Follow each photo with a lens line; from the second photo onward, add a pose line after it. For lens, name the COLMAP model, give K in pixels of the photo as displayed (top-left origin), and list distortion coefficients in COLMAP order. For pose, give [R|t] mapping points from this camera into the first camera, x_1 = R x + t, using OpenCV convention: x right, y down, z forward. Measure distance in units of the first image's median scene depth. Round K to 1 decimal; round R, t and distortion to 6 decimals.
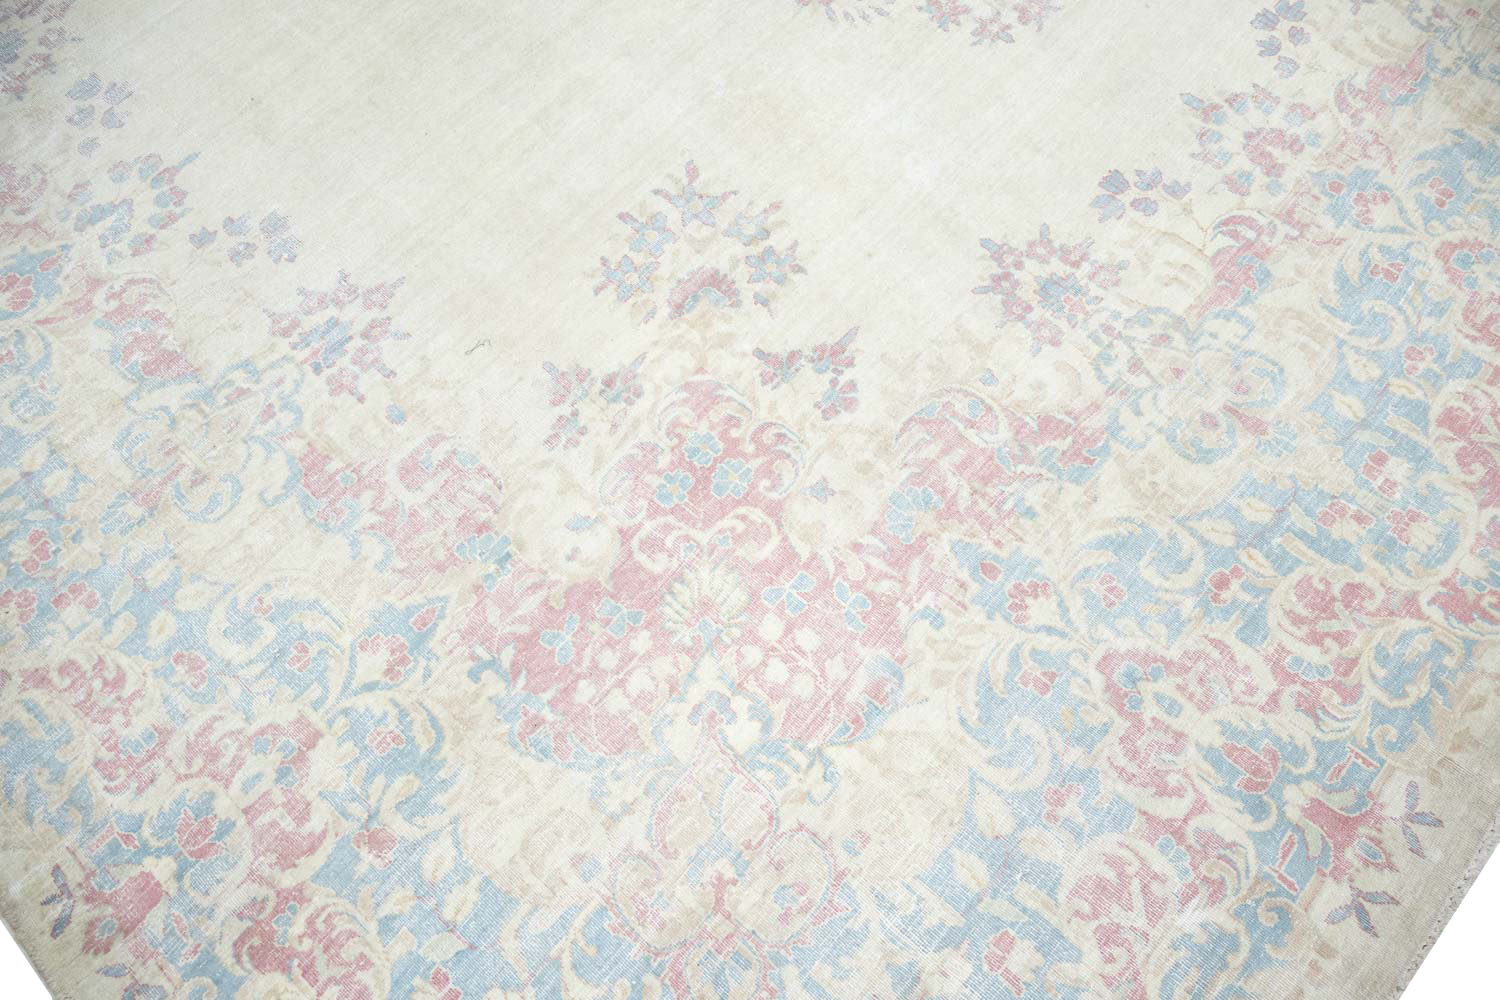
lens RADIAL K [[1242.2, 0, 749.1], [0, 1242.2, 496.9], [0, 0, 1]] dist [-0.003873, 0.004504]
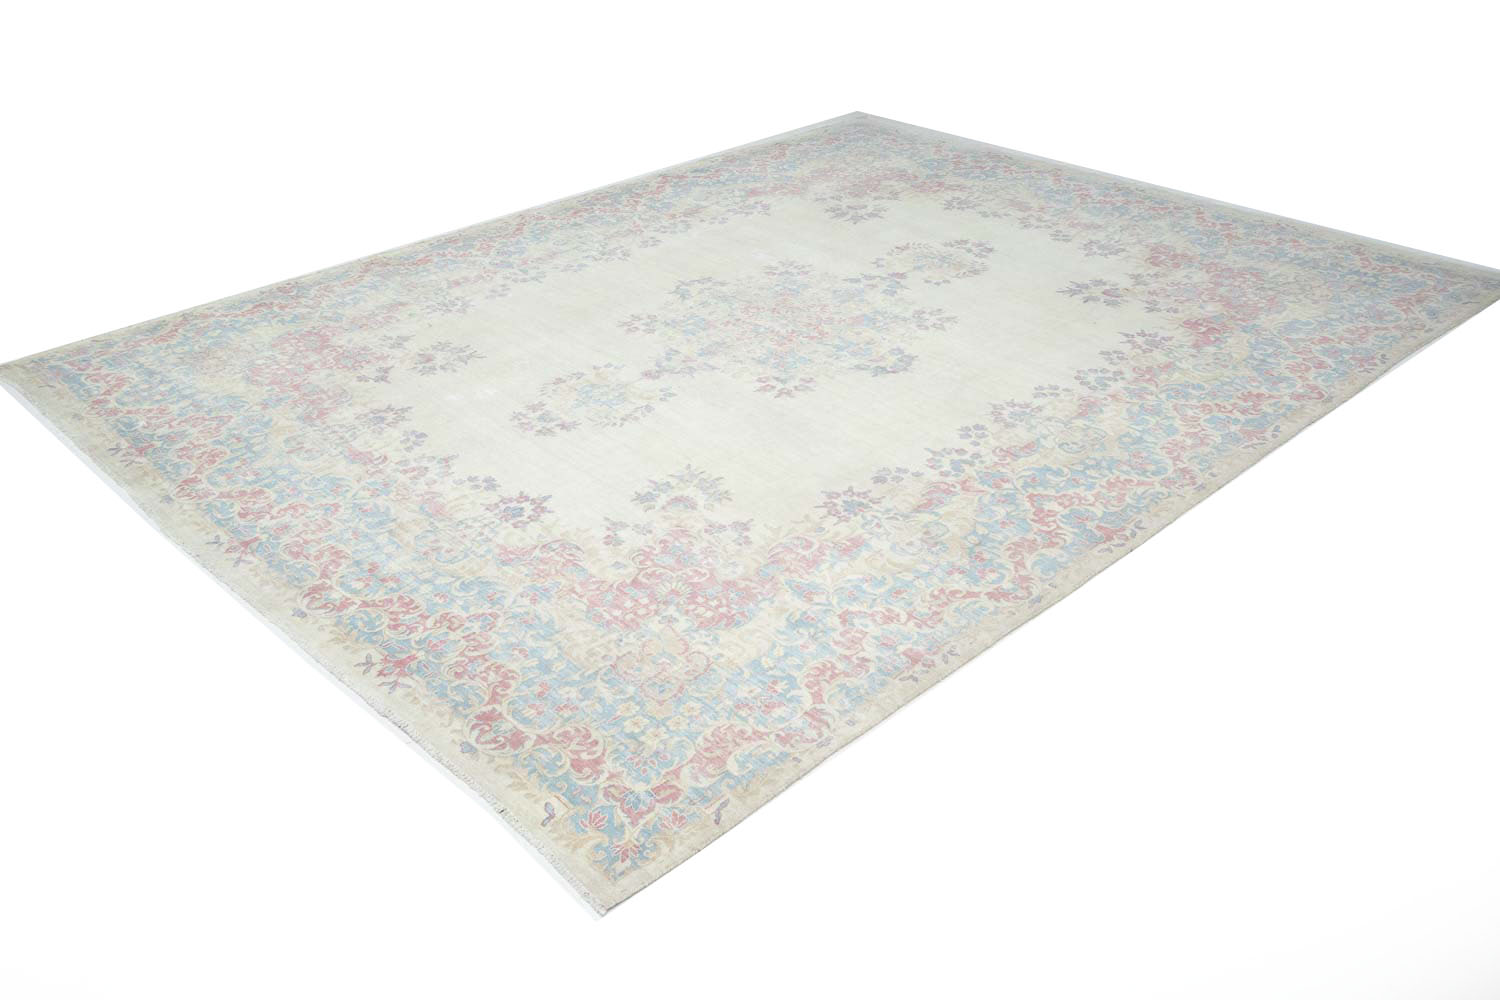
lens RADIAL K [[1242.2, 0, 737.3], [0, 1242.2, 506.3], [0, 0, 1]] dist [-0.003873, 0.004504]
pose [[-0.097935, 0.557372, -0.824467, 2.472397], [-0.890077, 0.321521, 0.323089, -1.652310], [0.445164, 0.765481, 0.464616, 0.316791]]
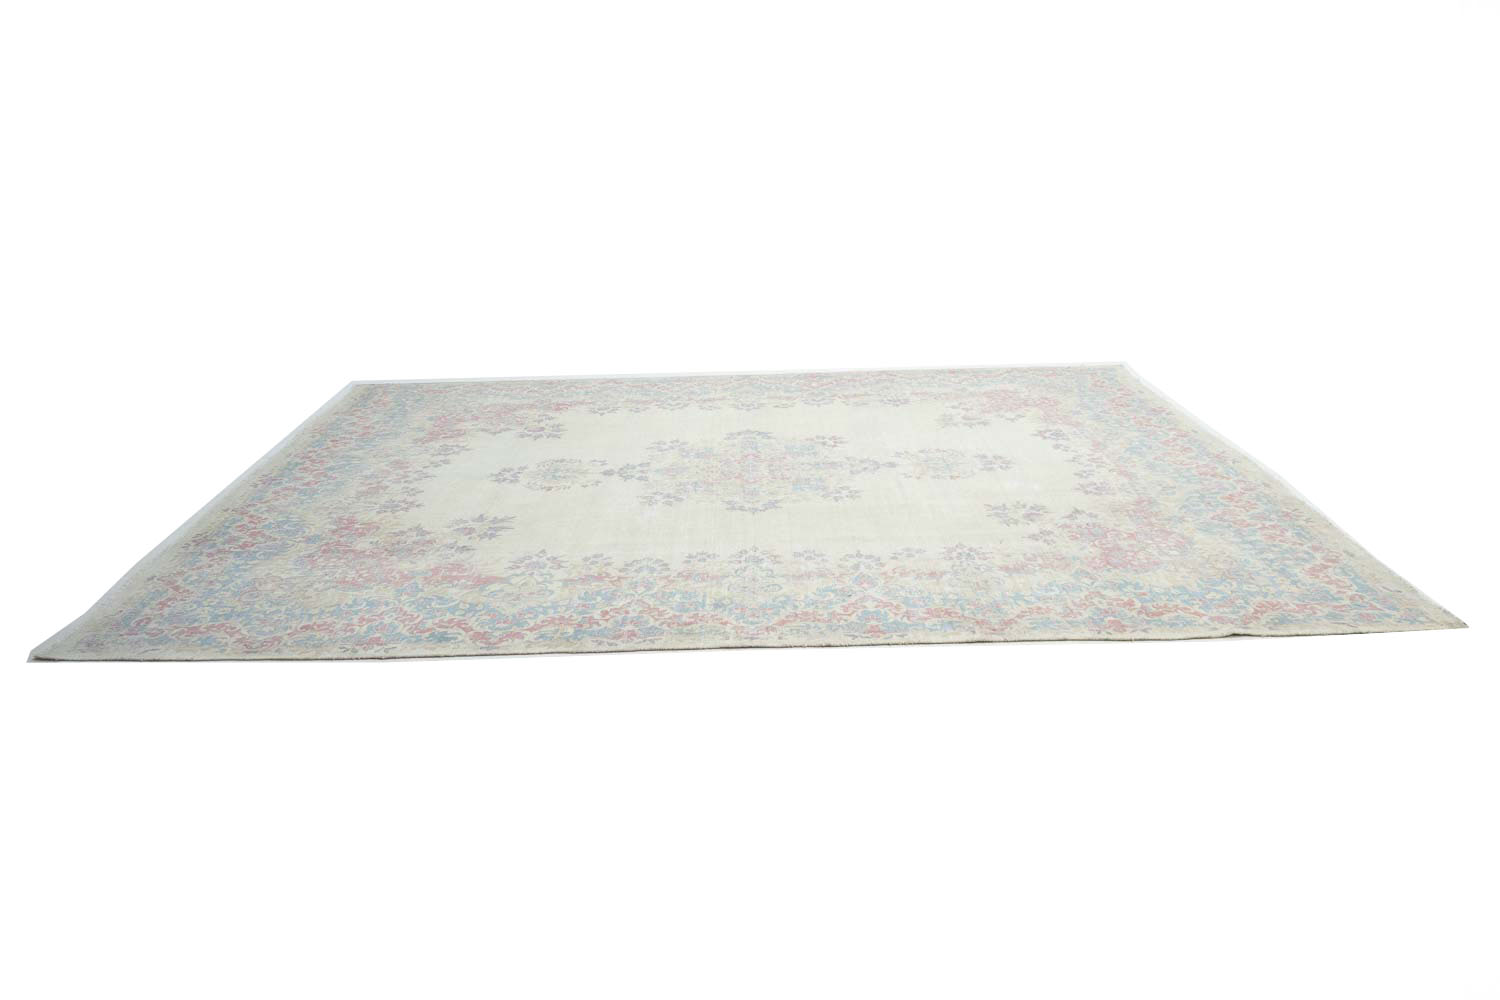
lens RADIAL K [[1242.2, 0, 735.8], [0, 1242.2, 498.7], [0, 0, 1]] dist [-0.003873, 0.004504]
pose [[0.751996, -0.215504, 0.622945, -2.620094], [0.600239, 0.614449, -0.512021, 0.986528], [-0.272425, 0.758954, 0.591417, -0.660851]]
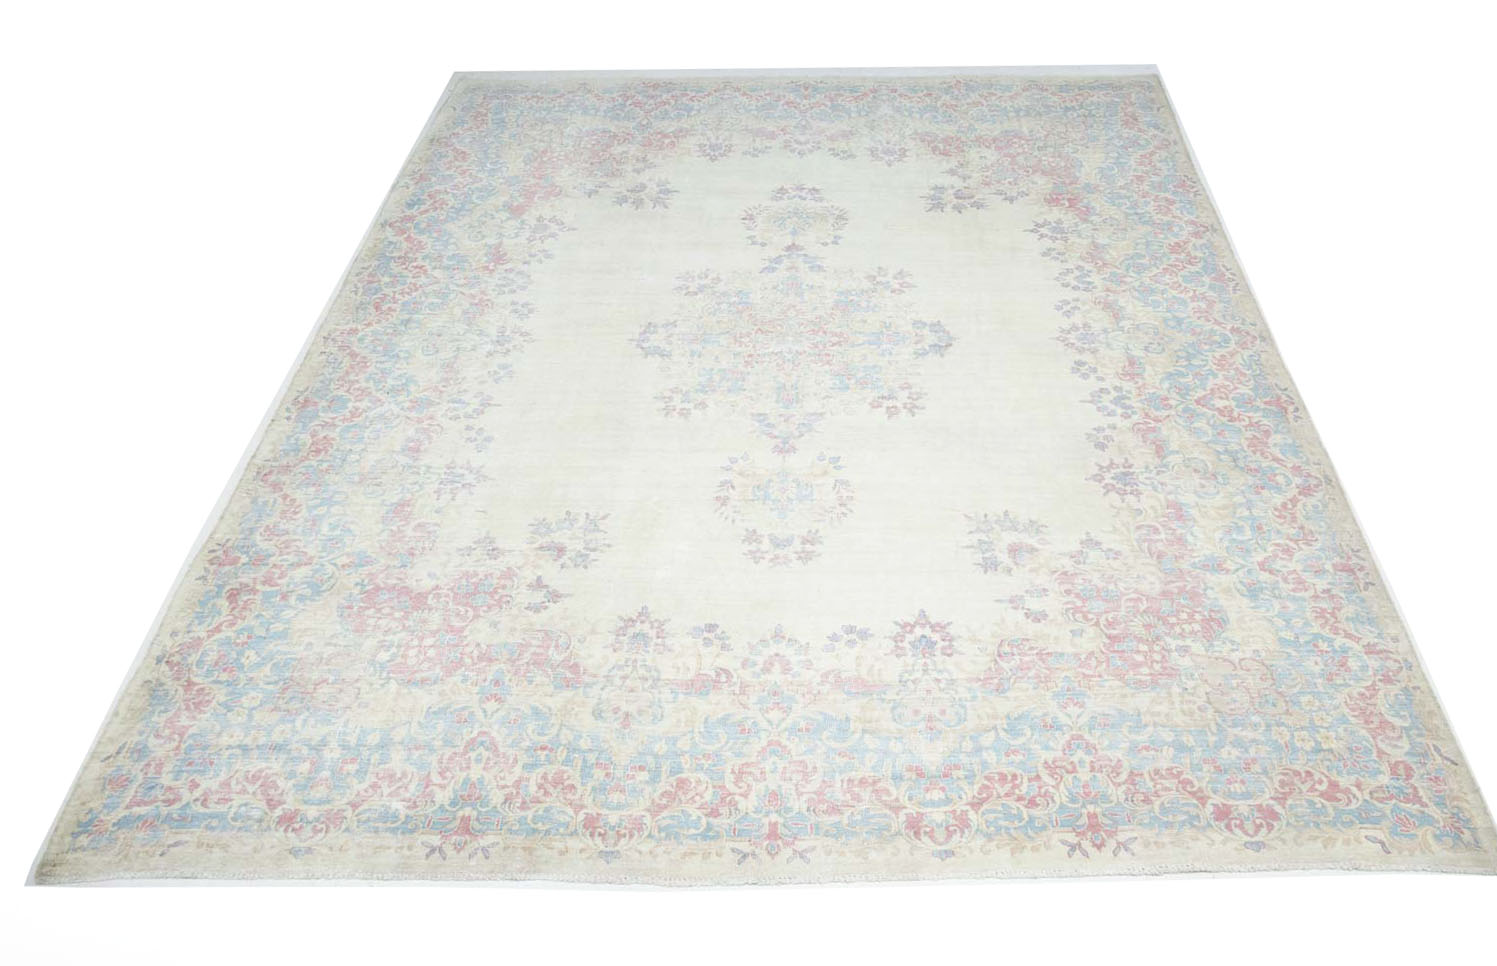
lens RADIAL K [[1279.1, 0, 748.1], [0, 1279.1, 484.1], [0, 0, 1]] dist [-0.006375, 0.011290]
pose [[0.630418, 0.519517, -0.576781, 1.589874], [-0.700248, 0.701264, -0.133726, -0.199894], [0.335003, 0.488192, 0.805879, -0.890701]]
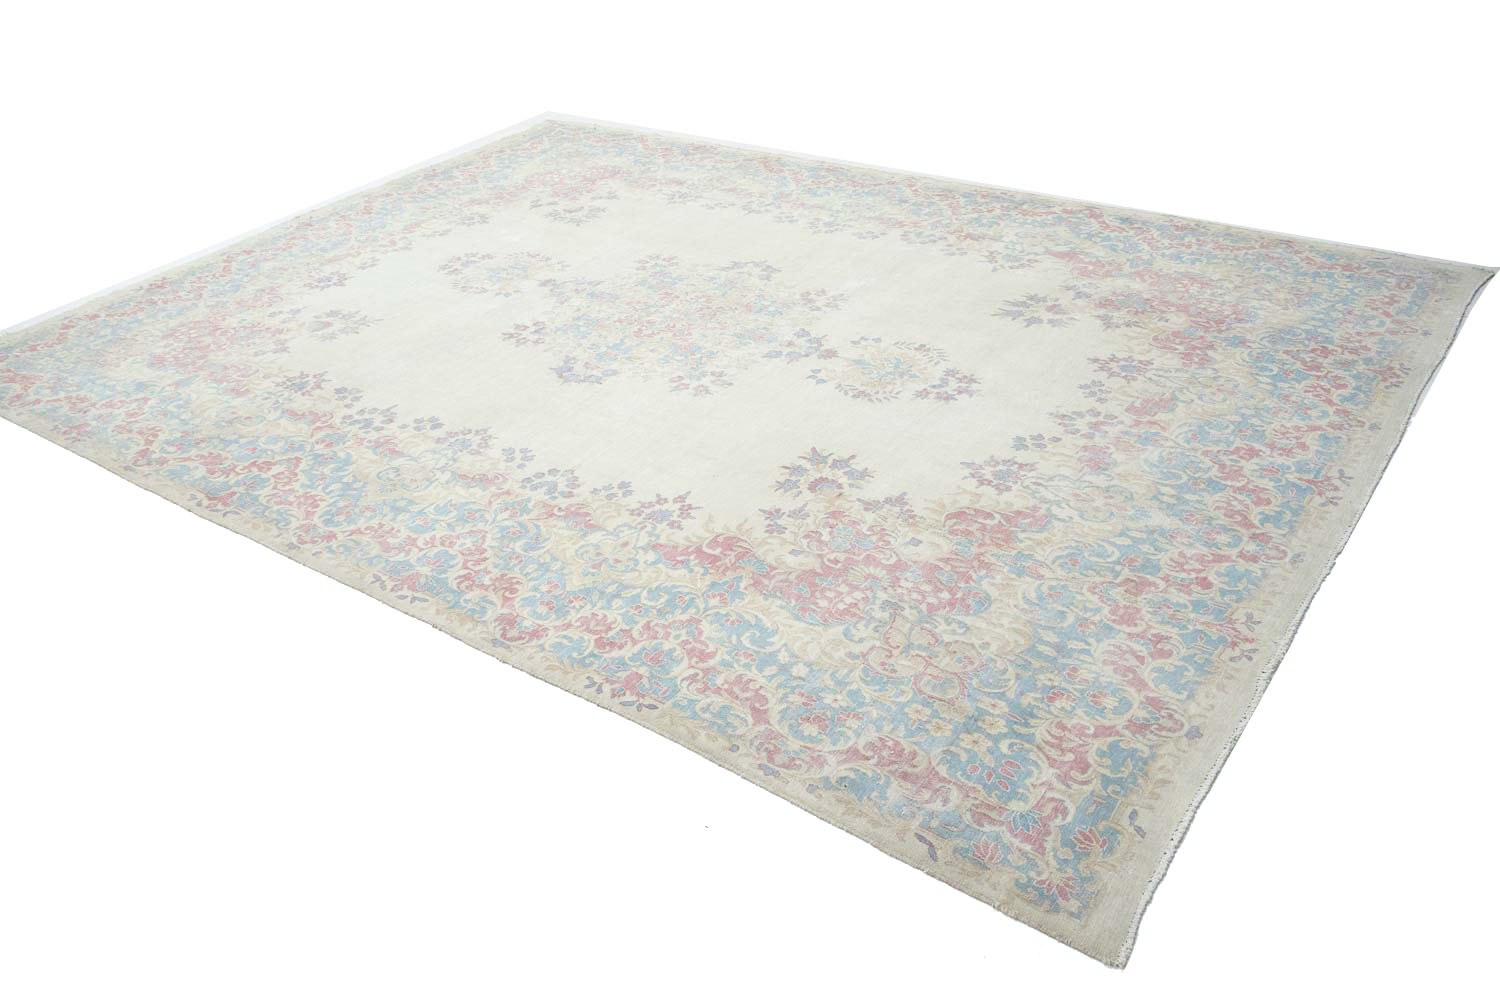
lens RADIAL K [[1242.2, 0, 730.5], [0, 1242.2, 520.3], [0, 0, 1]] dist [-0.003873, 0.004504]
pose [[-0.990912, 0.129616, -0.035948, -0.243276], [-0.053500, -0.134594, 0.989456, -3.872750], [0.123411, 0.982387, 0.140305, 1.506744]]
